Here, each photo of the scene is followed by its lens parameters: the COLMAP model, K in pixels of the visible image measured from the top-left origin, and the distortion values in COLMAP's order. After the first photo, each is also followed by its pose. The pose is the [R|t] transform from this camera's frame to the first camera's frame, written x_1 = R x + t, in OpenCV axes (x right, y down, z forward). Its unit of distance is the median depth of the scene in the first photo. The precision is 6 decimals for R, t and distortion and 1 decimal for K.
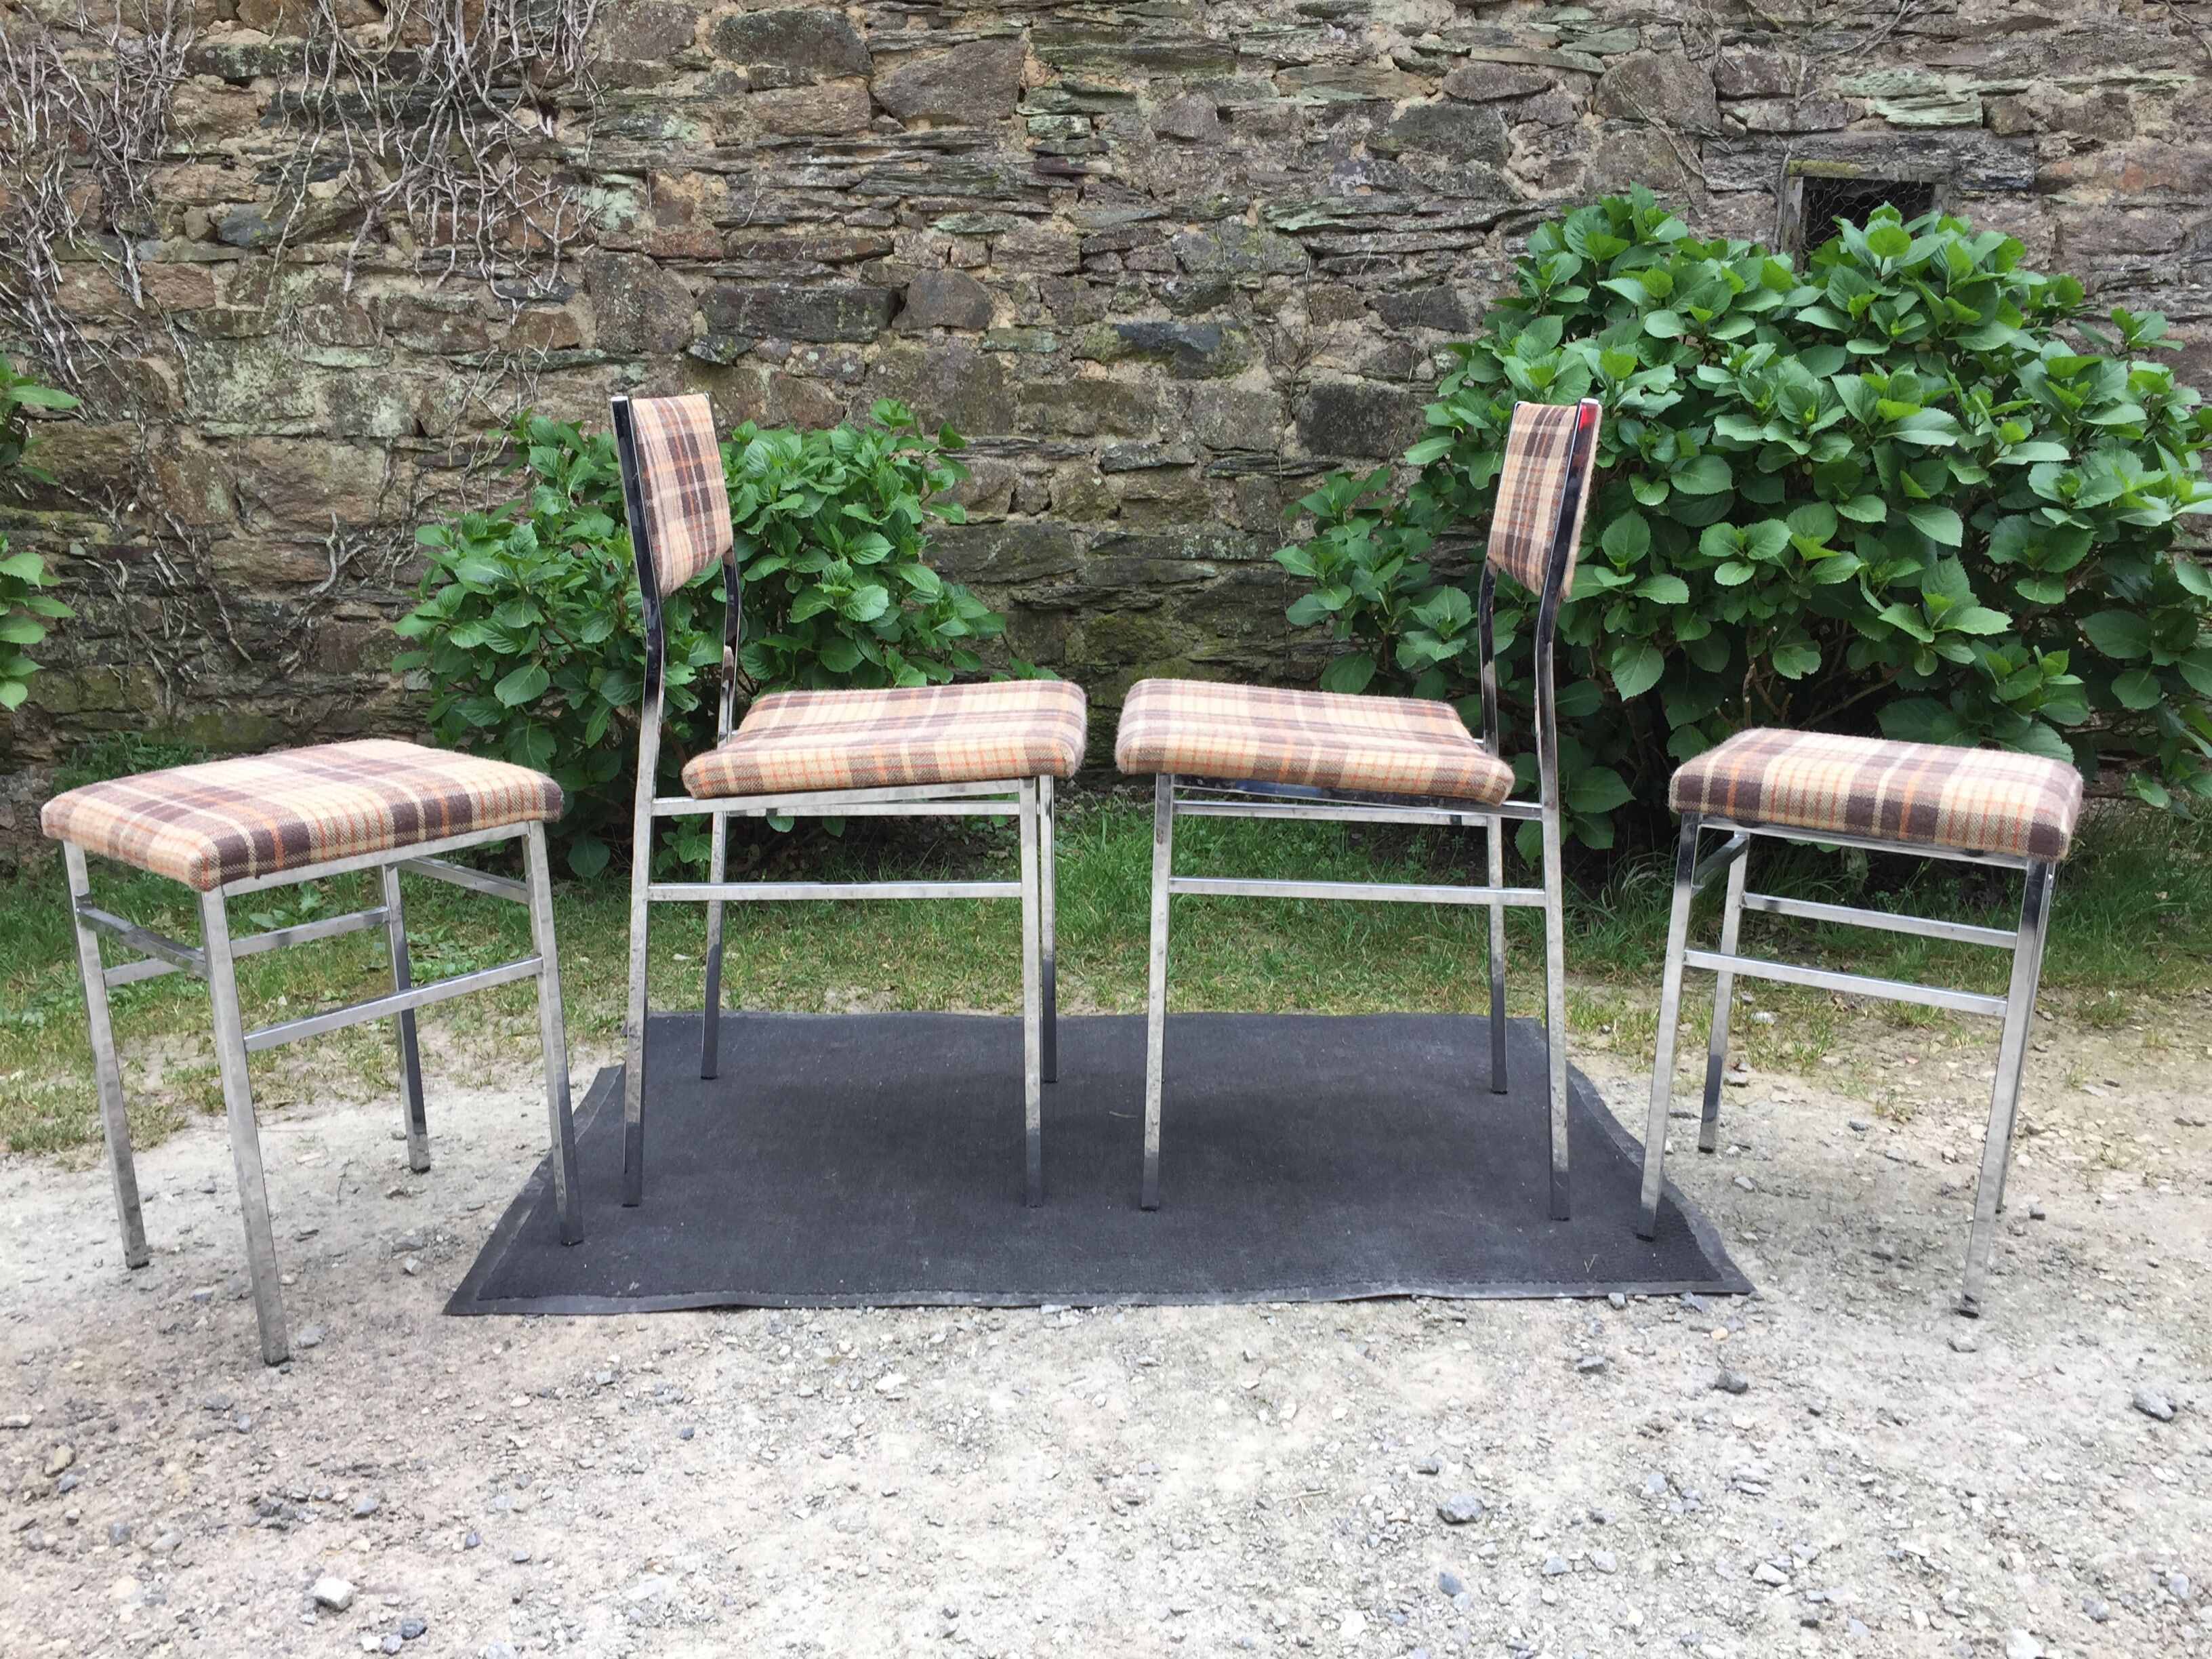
lens RADIAL K [[1873.9, 0, 1112.4], [0, 1873.9, 828.8], [0, 0, 1]] dist [0.101091, -0.138037]
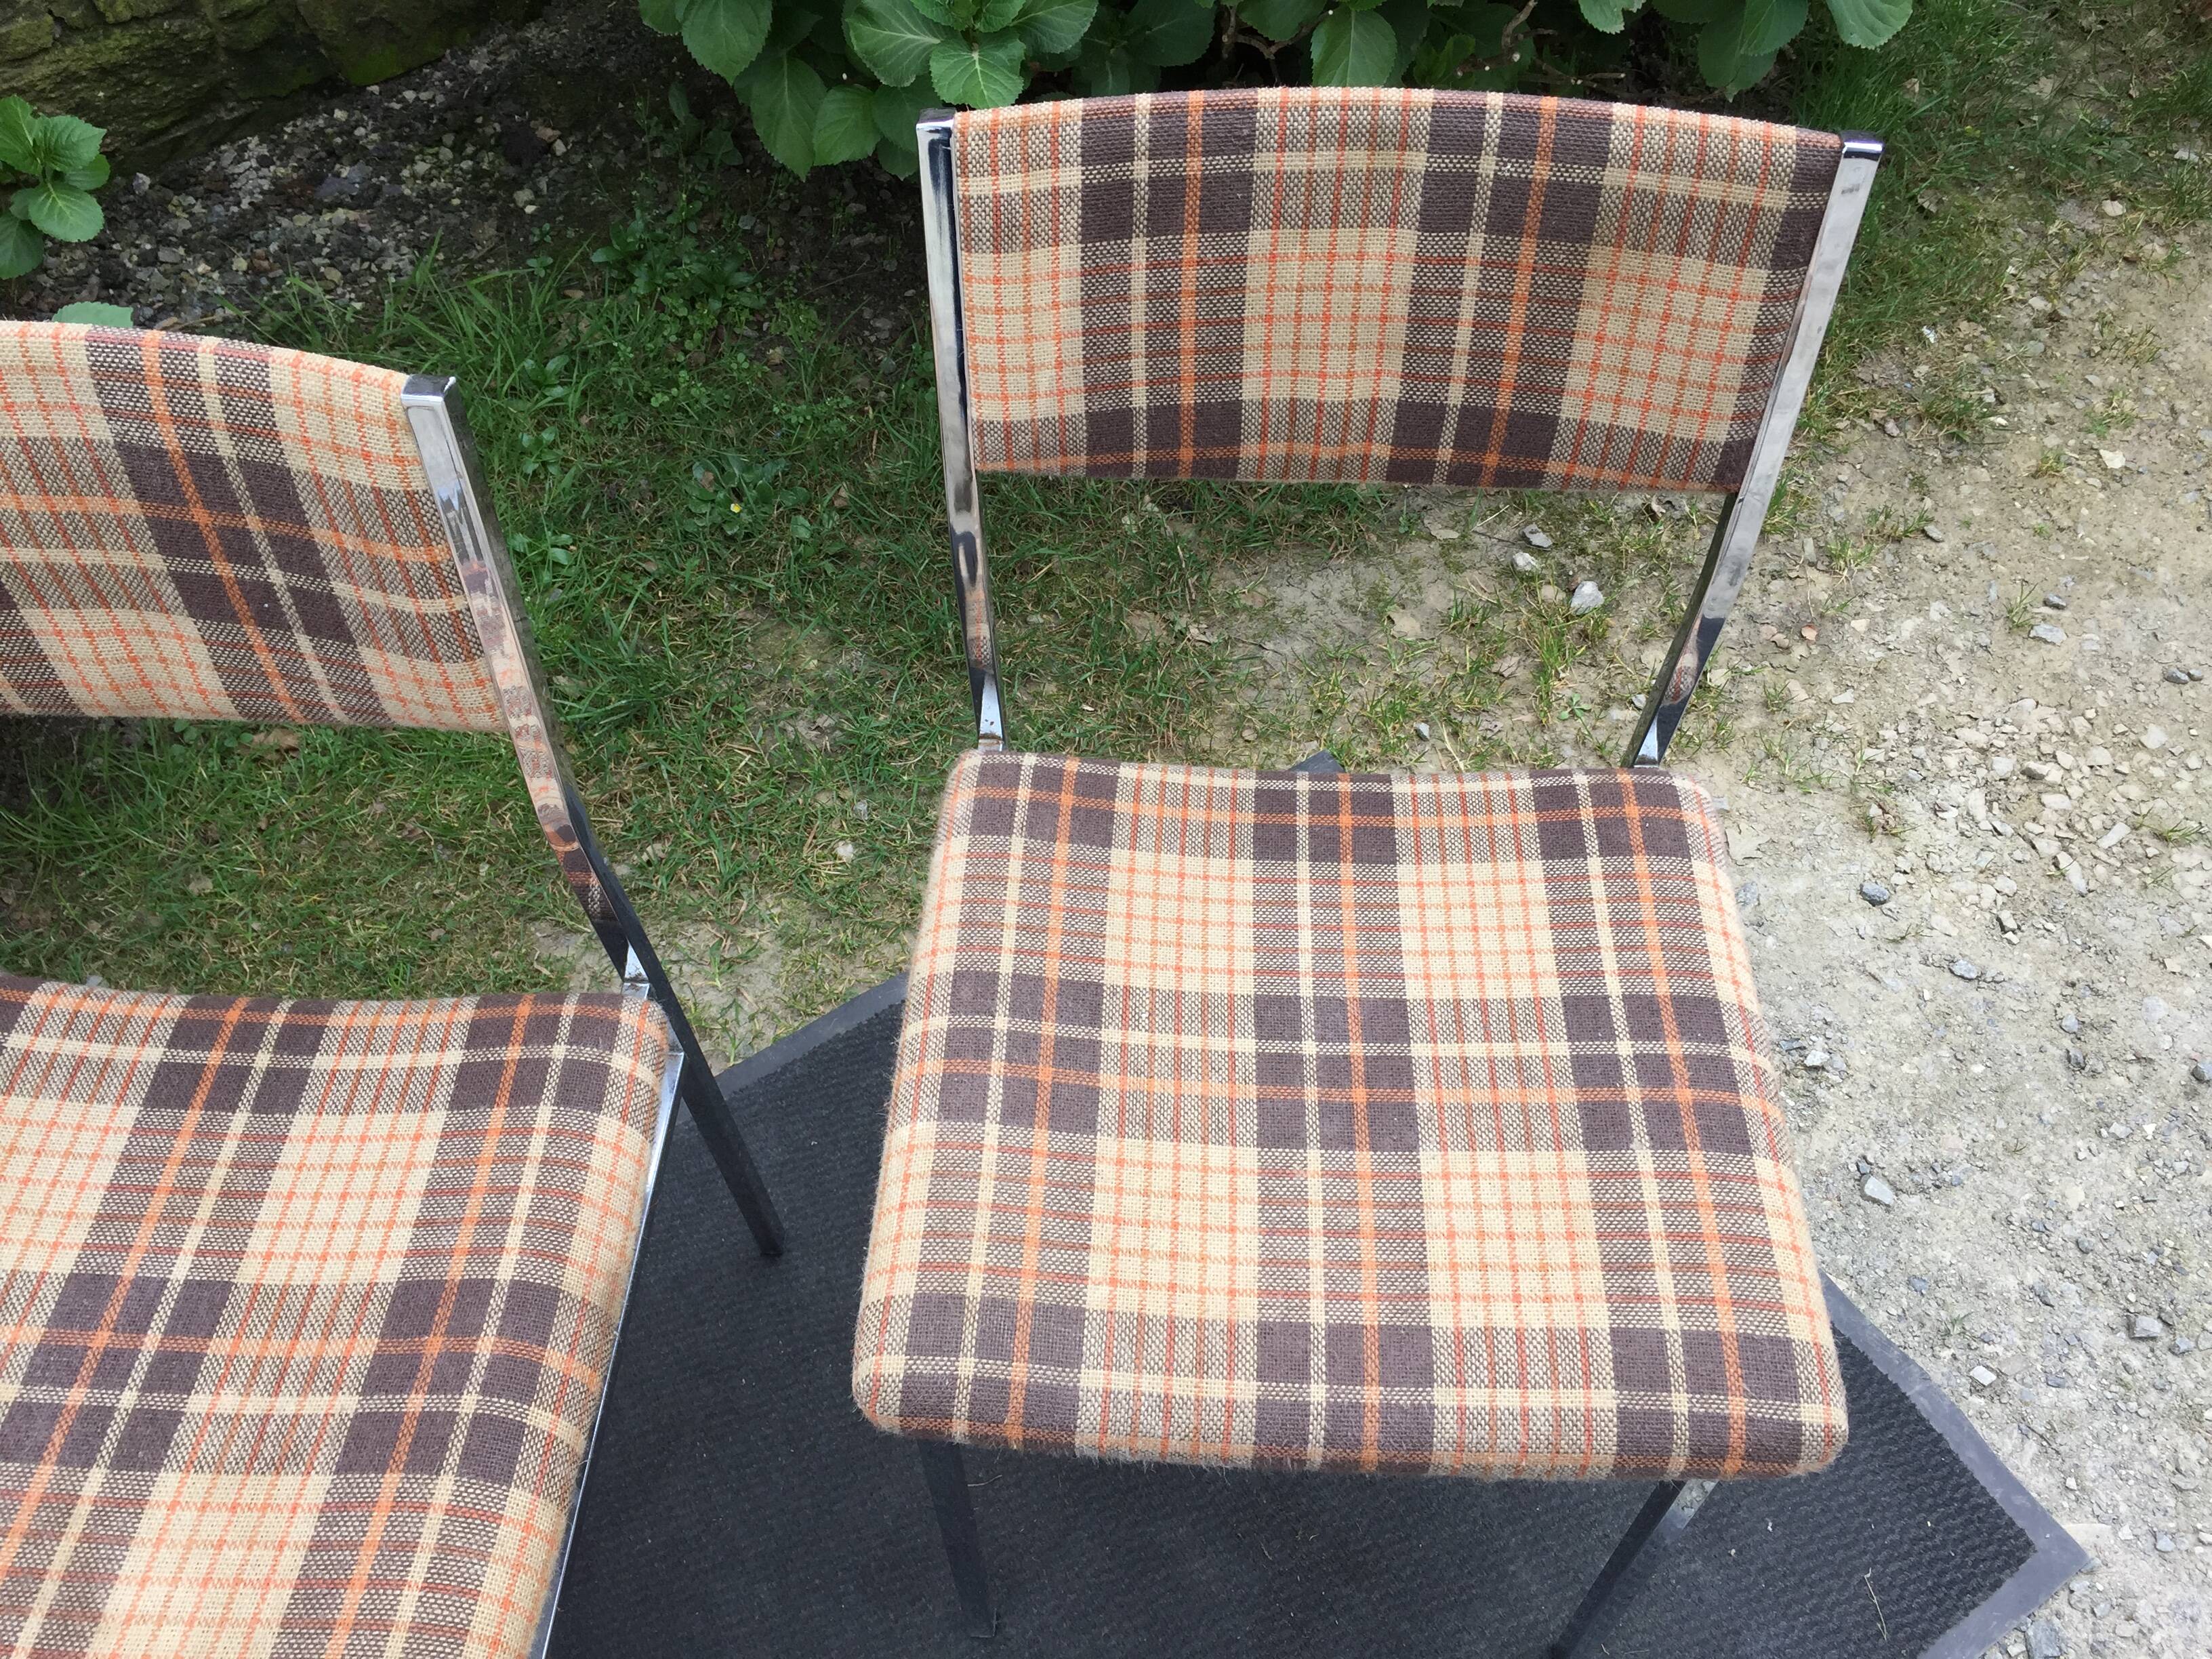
lens RADIAL K [[1897.0, 0, 1118.3], [0, 1897.0, 832.4], [0, 0, 1]] dist [0.089272, -0.111861]
pose [[0.850899, -0.433930, 0.296100, -0.042368], [0.134385, 0.724692, 0.675842, -0.362900], [-0.507849, -0.535282, 0.674953, 0.657834]]
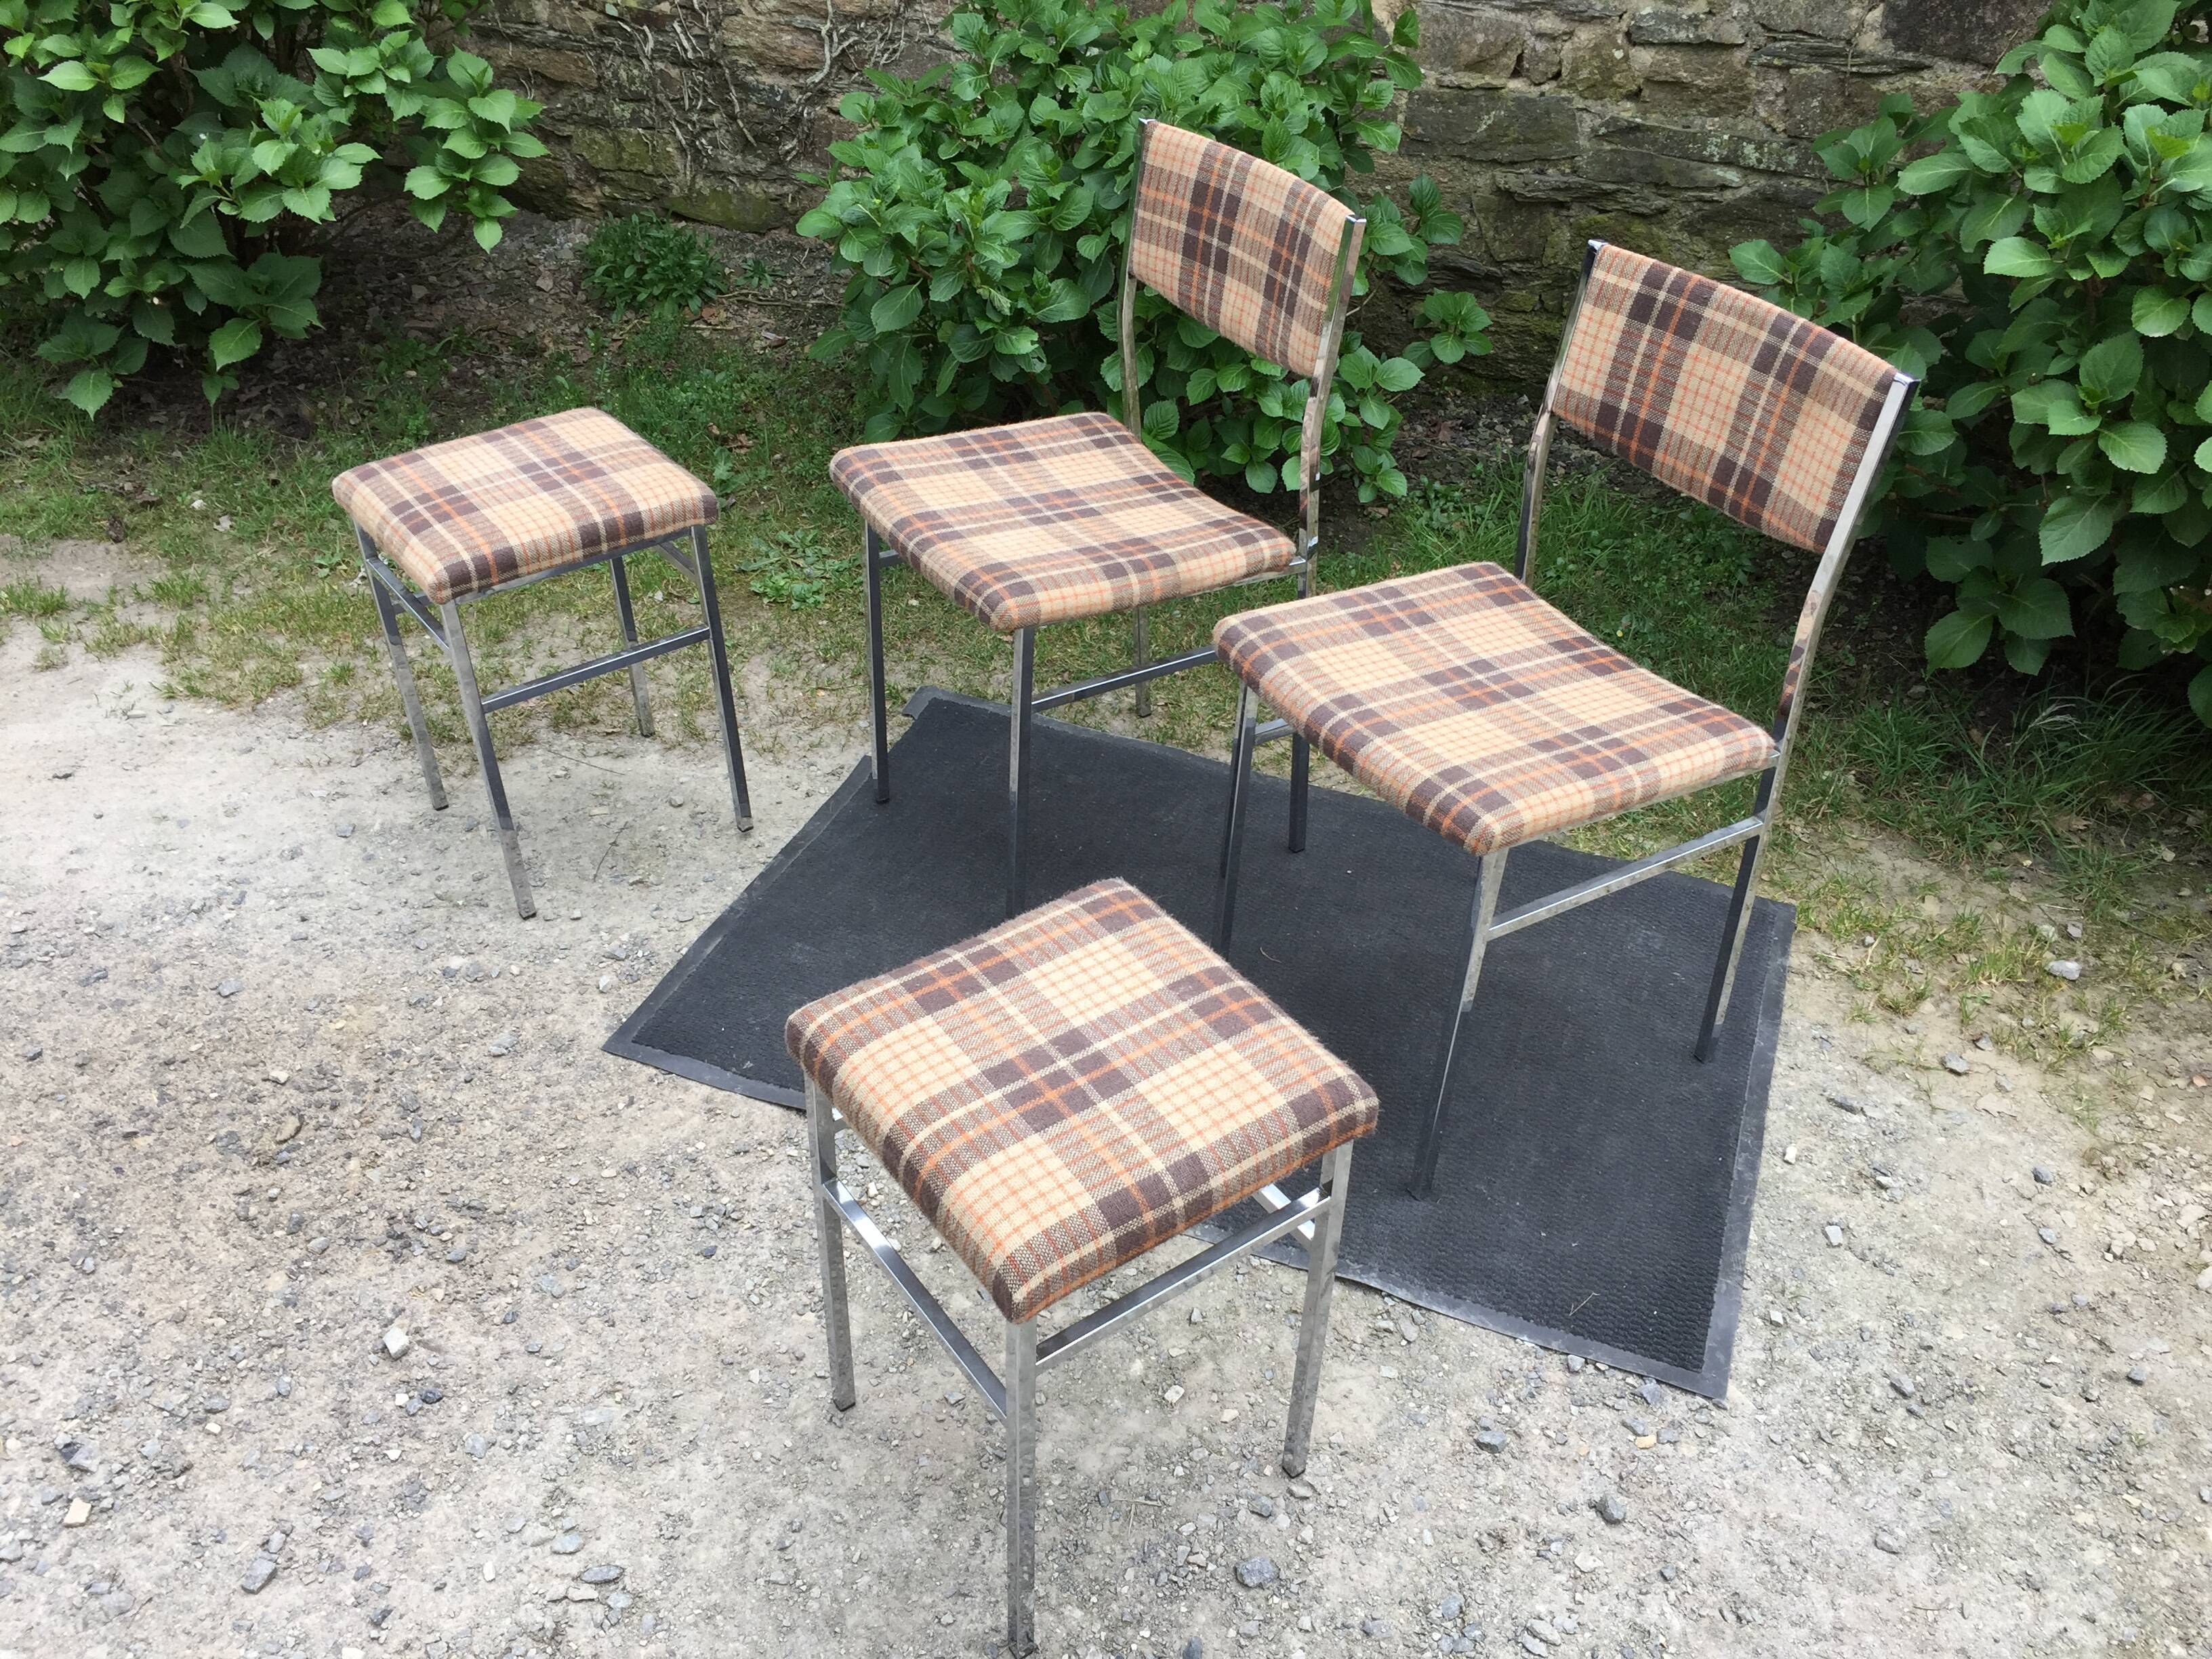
lens RADIAL K [[1883.4, 0, 1112.3], [0, 1883.4, 821.3], [0, 0, 1]] dist [0.100716, -0.133021]
pose [[0.918795, 0.251102, -0.304569, 0.212551], [-0.117129, 0.910261, 0.397122, -0.301059], [0.376956, -0.329200, 0.865755, 0.091275]]
